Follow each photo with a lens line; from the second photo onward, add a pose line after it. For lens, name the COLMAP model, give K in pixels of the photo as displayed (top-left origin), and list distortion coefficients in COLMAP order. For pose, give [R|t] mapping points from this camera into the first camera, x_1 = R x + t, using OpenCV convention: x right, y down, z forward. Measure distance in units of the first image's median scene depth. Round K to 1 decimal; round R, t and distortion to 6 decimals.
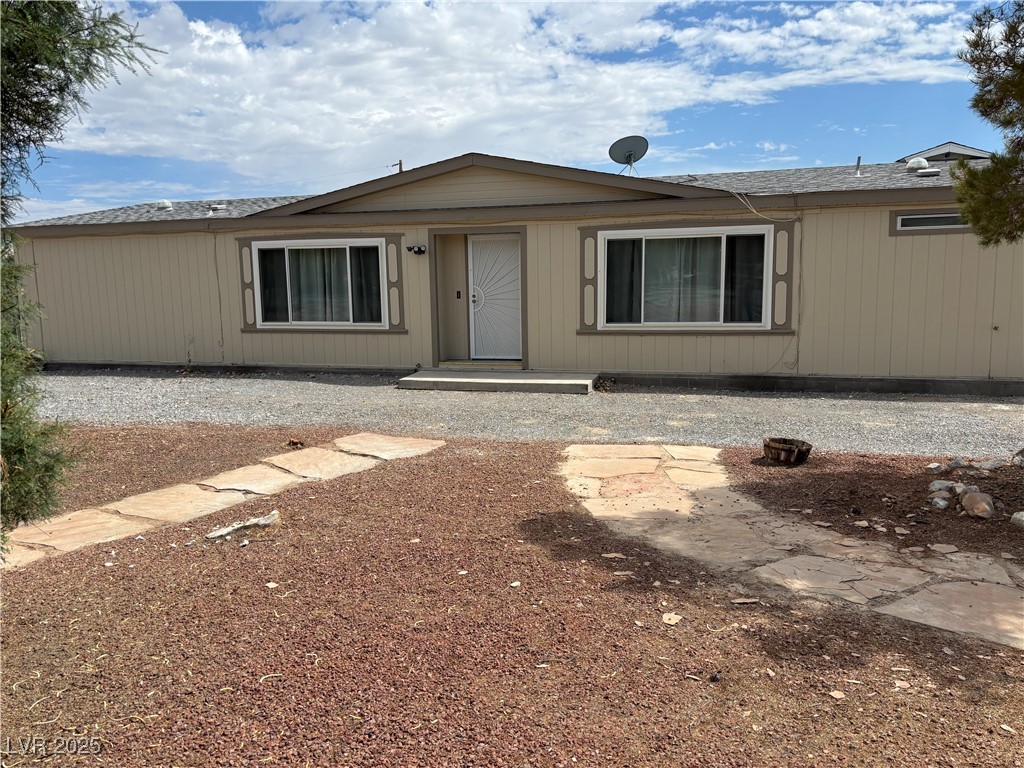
lens RADIAL K [[778.7, 0, 512.0], [0, 778.7, 384.0], [0, 0, 1]] dist [0.014445, 0.001667]
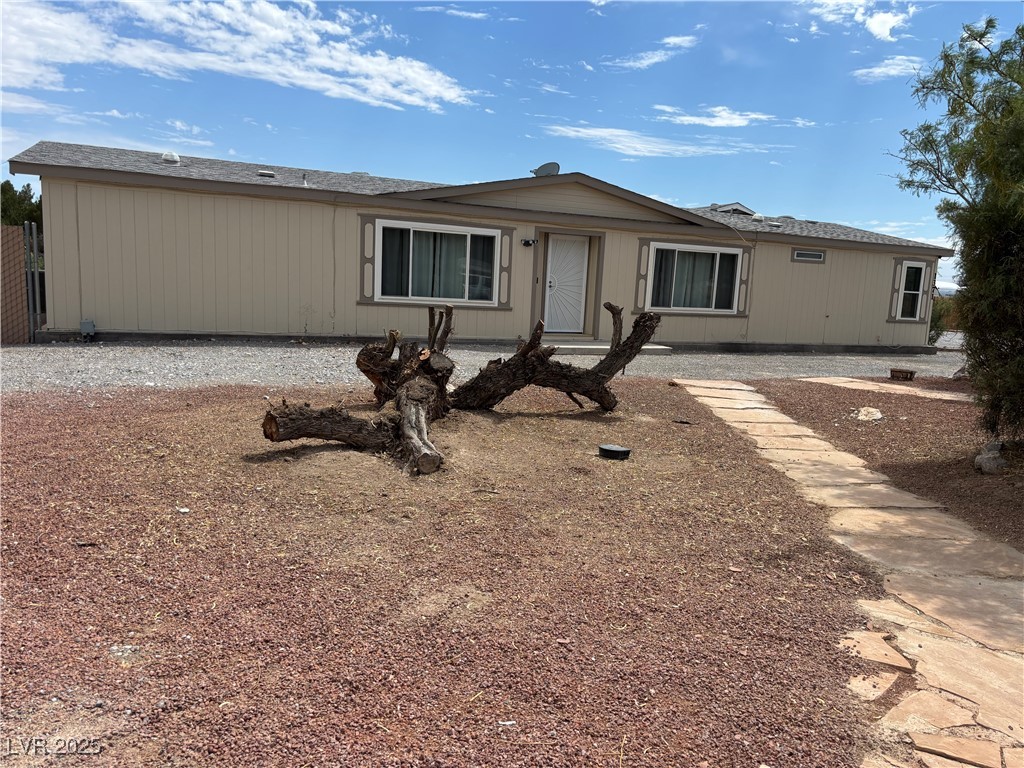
lens RADIAL K [[785.9, 0, 512.2], [0, 785.9, 396.7], [0, 0, 1]] dist [0.049682, -0.048690]
pose [[0.750076, -0.042846, 0.659962, -0.922946], [0.025016, 0.999023, 0.036426, 0.024278], [-0.660878, -0.010813, 0.750415, 0.073209]]
